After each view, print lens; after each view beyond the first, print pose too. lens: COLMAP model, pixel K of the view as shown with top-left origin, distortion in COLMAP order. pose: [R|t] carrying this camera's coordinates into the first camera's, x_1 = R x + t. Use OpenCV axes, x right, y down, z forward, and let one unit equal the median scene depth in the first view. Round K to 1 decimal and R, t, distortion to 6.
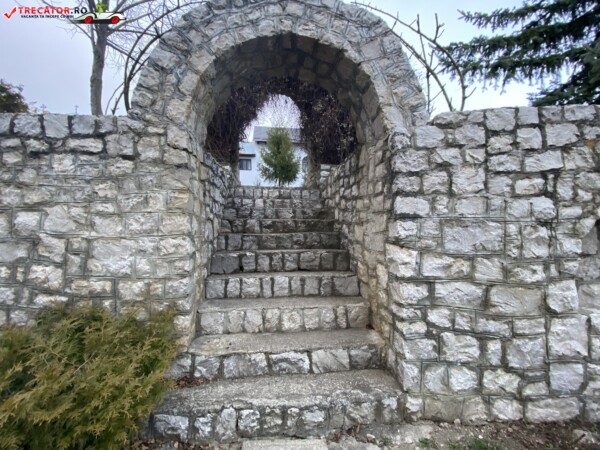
lens RADIAL K [[240.4, 0, 296.9], [0, 240.4, 225.0], [0, 0, 1]] dist [0.035633, -0.029539]
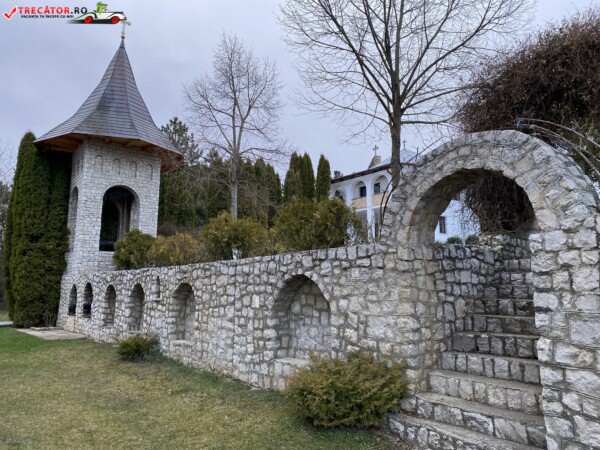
lens RADIAL K [[456.0, 0, 297.7], [0, 456.0, 224.1], [0, 0, 1]] dist [0.045921, -0.046055]
pose [[0.535420, -0.120510, -0.835944, 1.738750], [0.010604, 0.990649, -0.136021, -0.154356], [0.844519, 0.063964, 0.531692, -1.238918]]
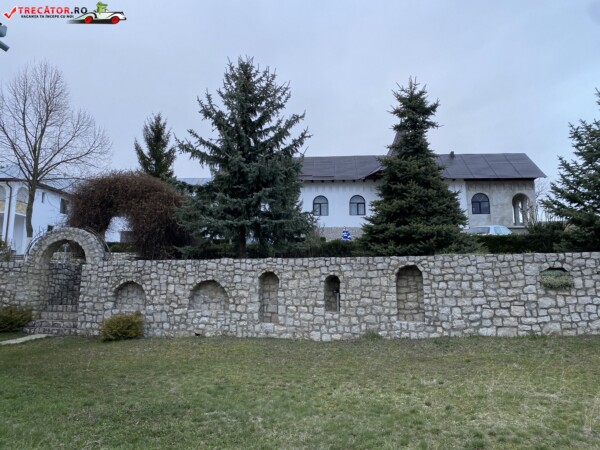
lens RADIAL K [[456.0, 0, 297.7], [0, 456.0, 224.1], [0, 0, 1]] dist [0.045921, -0.046055]
pose [[0.981624, -0.015027, -0.190231, 5.564383], [-0.011310, 0.990560, -0.136613, -0.062212], [0.190488, 0.136254, 0.972188, -6.087219]]
